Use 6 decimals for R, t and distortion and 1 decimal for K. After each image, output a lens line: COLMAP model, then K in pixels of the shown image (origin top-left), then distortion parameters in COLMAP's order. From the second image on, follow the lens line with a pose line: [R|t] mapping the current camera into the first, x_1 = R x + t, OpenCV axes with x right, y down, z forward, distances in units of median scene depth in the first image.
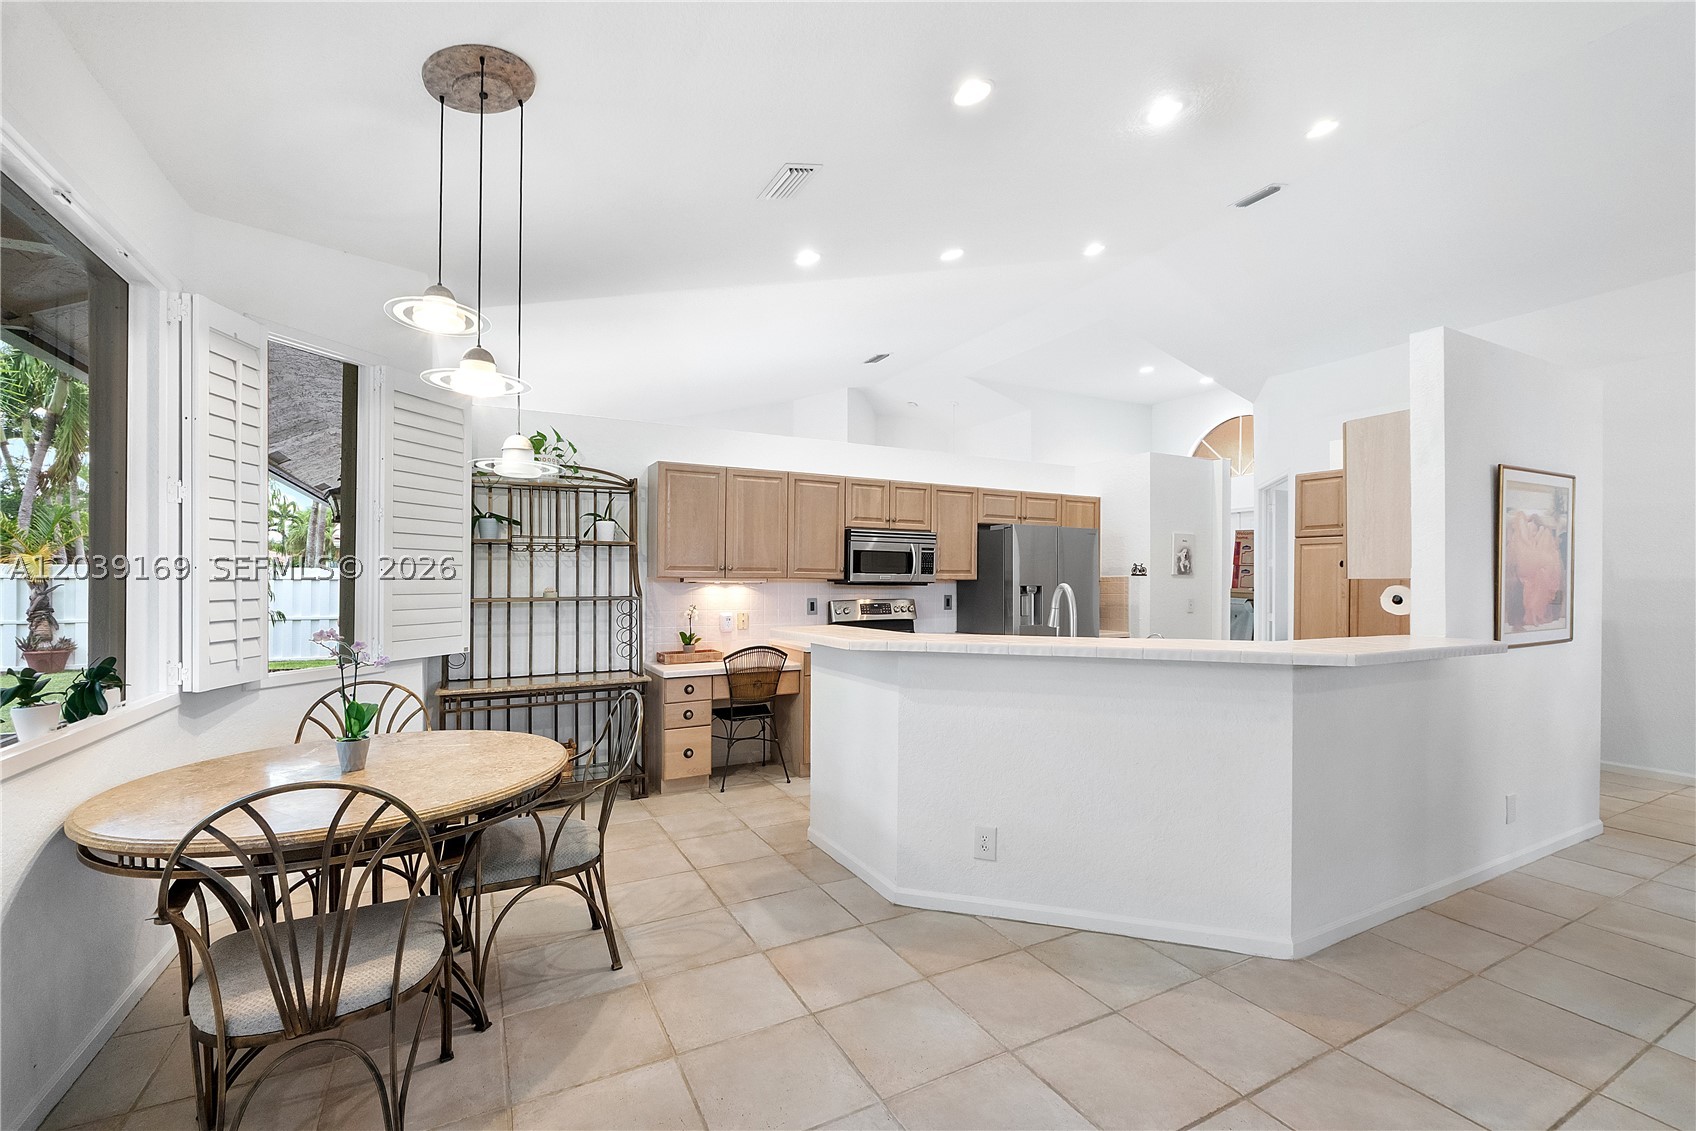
lens RADIAL K [[721.0, 0, 847.3], [0, 721.0, 578.4], [0, 0, 1]] dist [-0.006898, 0.000373]
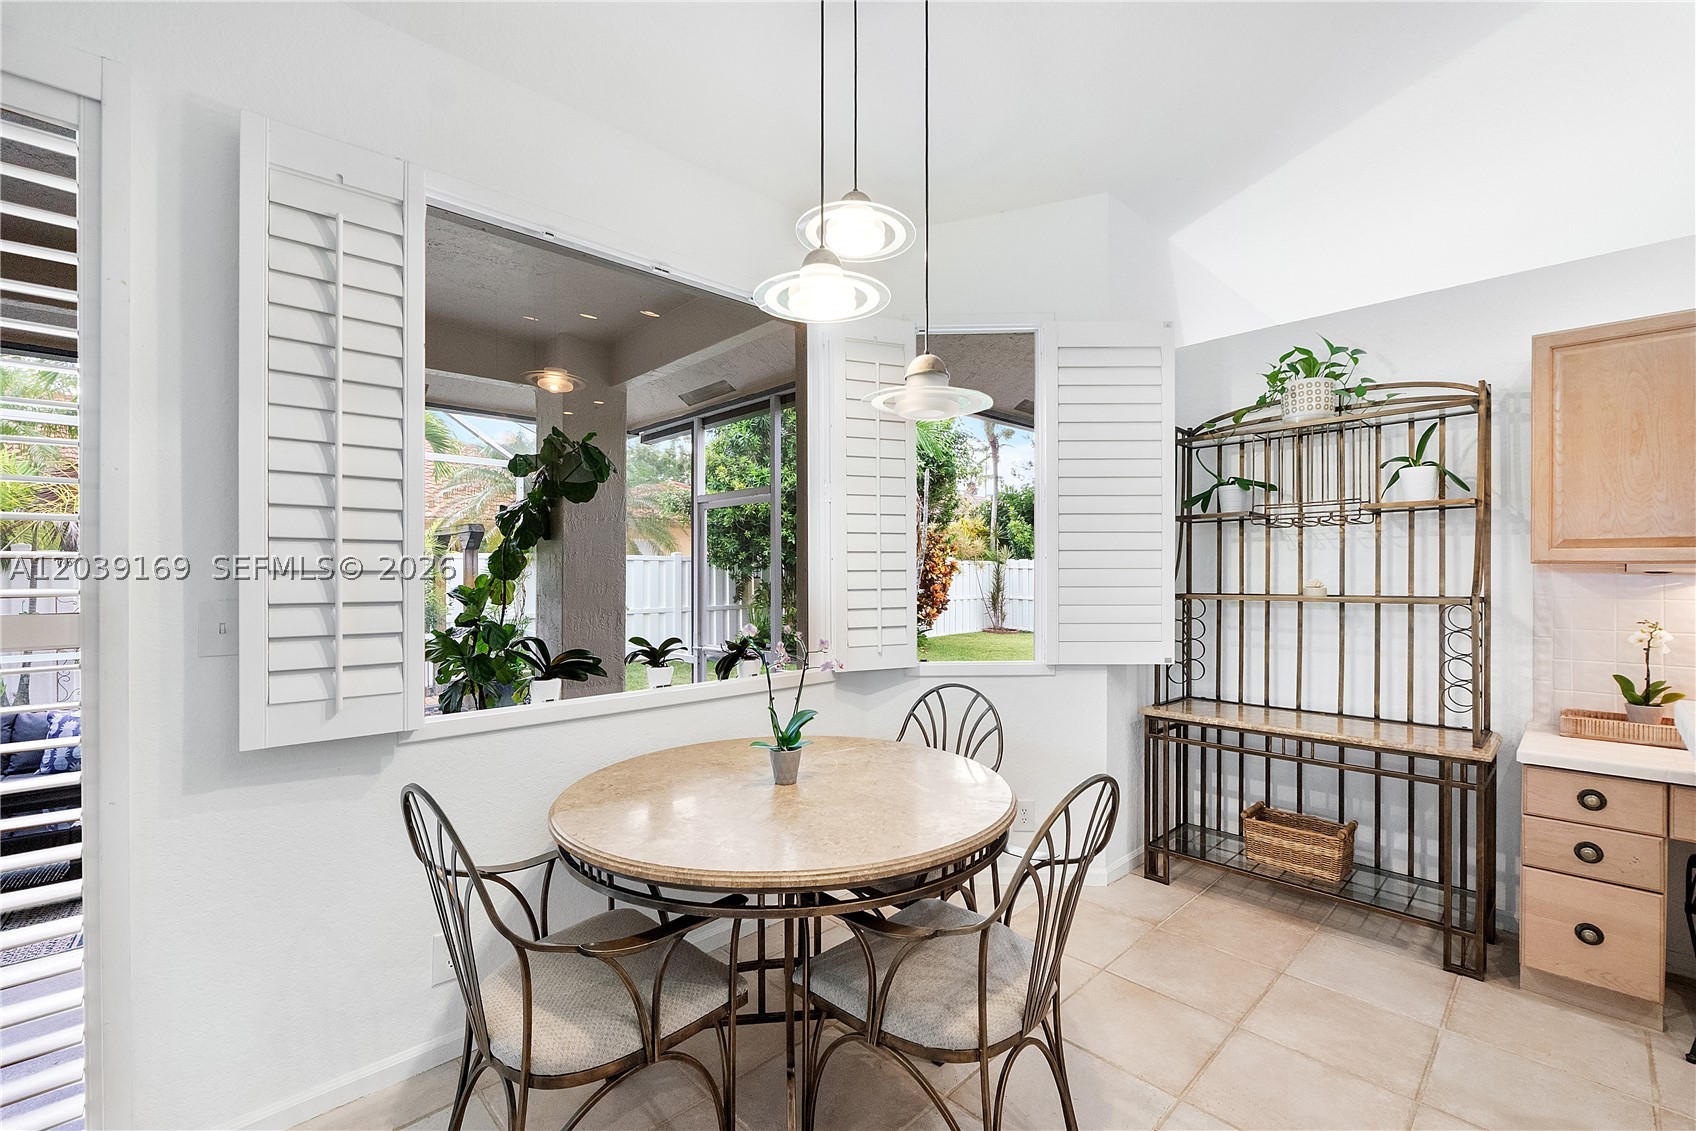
lens RADIAL K [[721.0, 0, 858.7], [0, 721.0, 569.0], [0, 0, 1]] dist [-0.006898, 0.000373]
pose [[0.269054, -0.004731, -0.963113, 0.103585], [0.008639, 0.999960, -0.002498, 0.000082], [0.963086, -0.007648, 0.269084, 0.414451]]
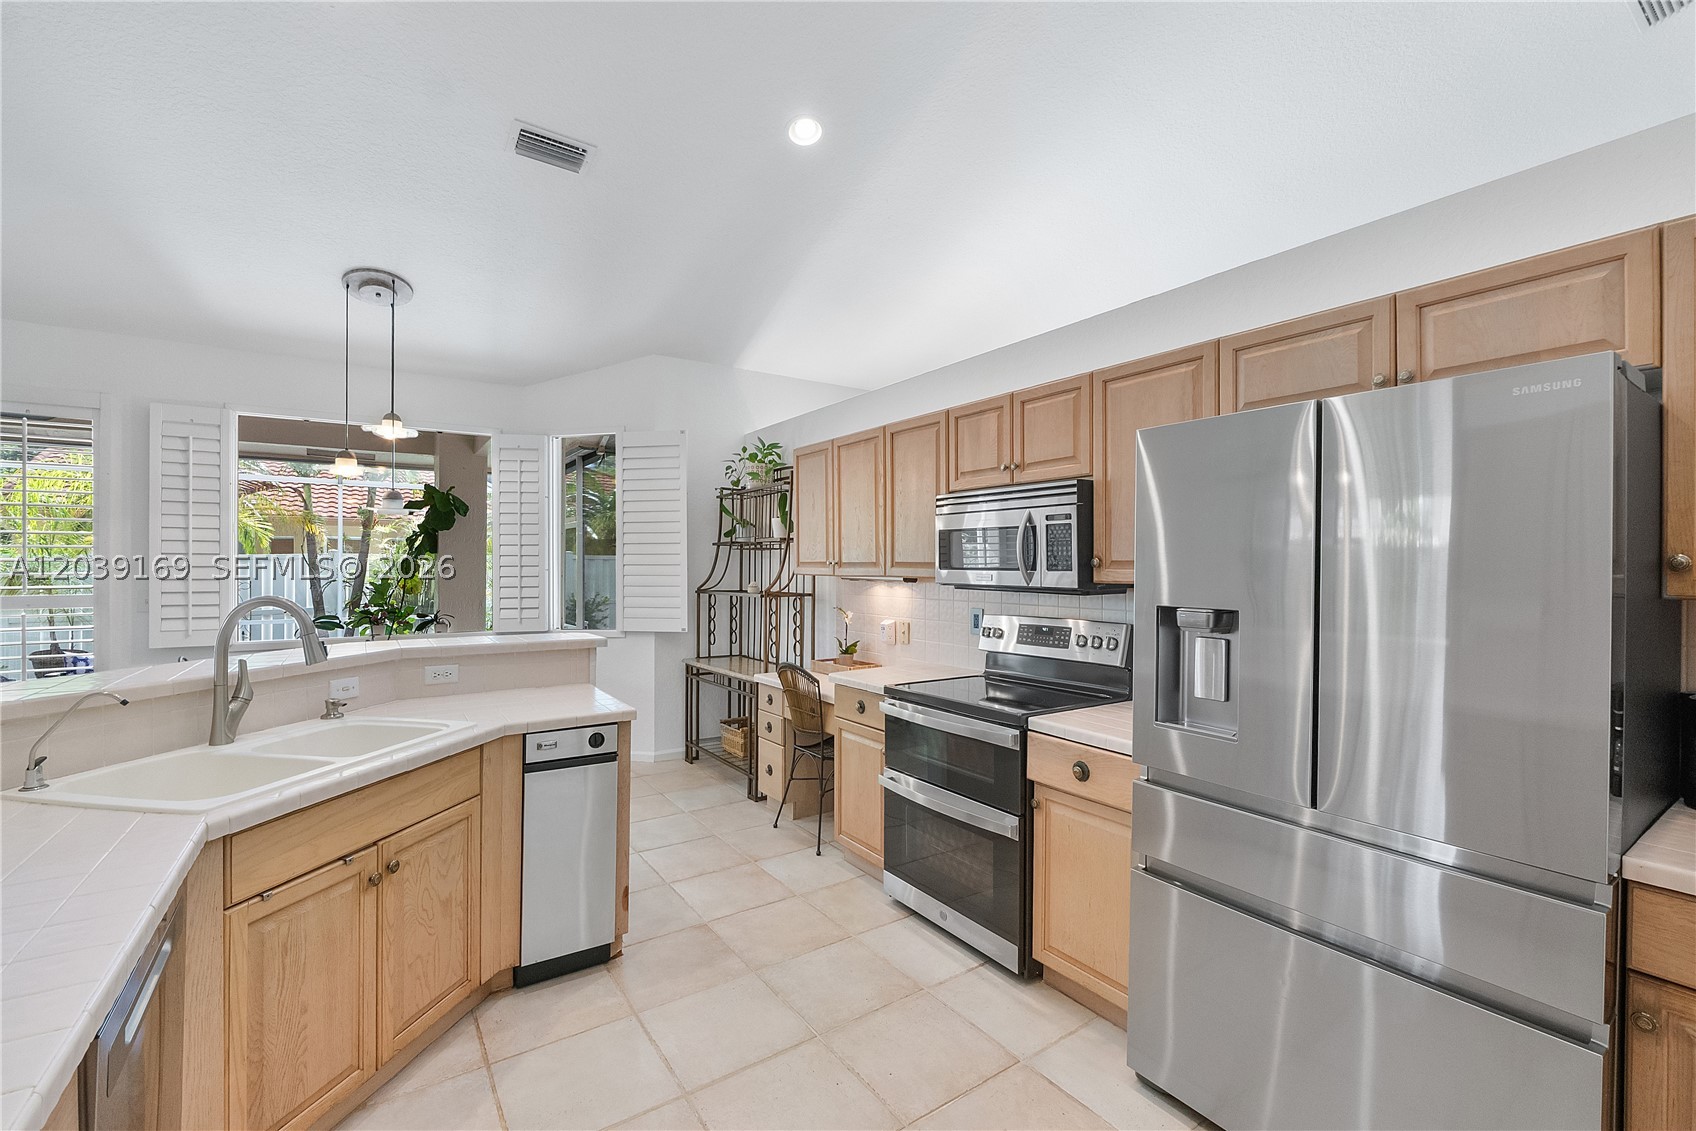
lens RADIAL K [[721.0, 0, 846.7], [0, 721.0, 563.4], [0, 0, 1]] dist [-0.006898, 0.000373]
pose [[0.109262, -0.005800, -0.993996, 0.691872], [0.007815, 0.999957, -0.004975, -0.011408], [0.993982, -0.007225, 0.109302, 1.002314]]
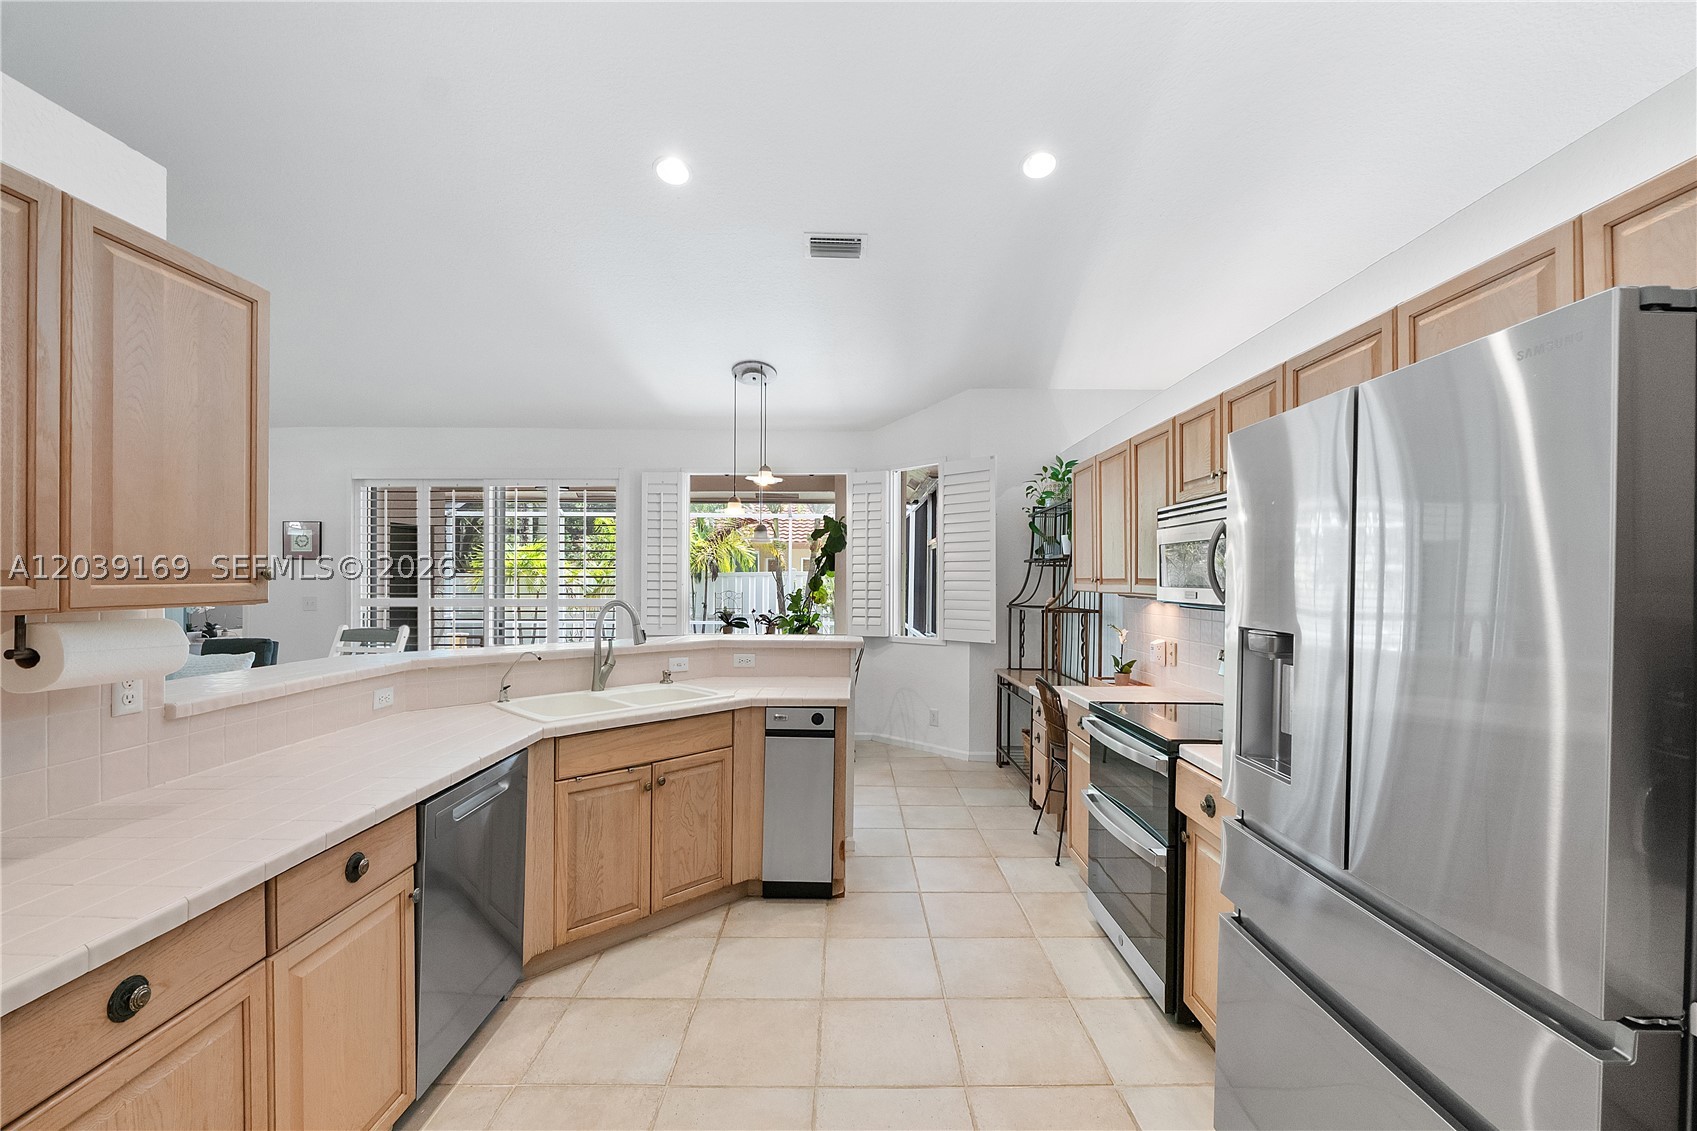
lens RADIAL K [[721.4, 0, 850.7], [0, 721.4, 576.4], [0, 0, 1]] dist [-0.006898, 0.000373]
pose [[-0.466763, -0.010381, -0.884322, 0.726914], [0.001320, 0.999922, -0.012434, -0.009724], [0.884382, -0.006972, -0.466712, 1.226390]]
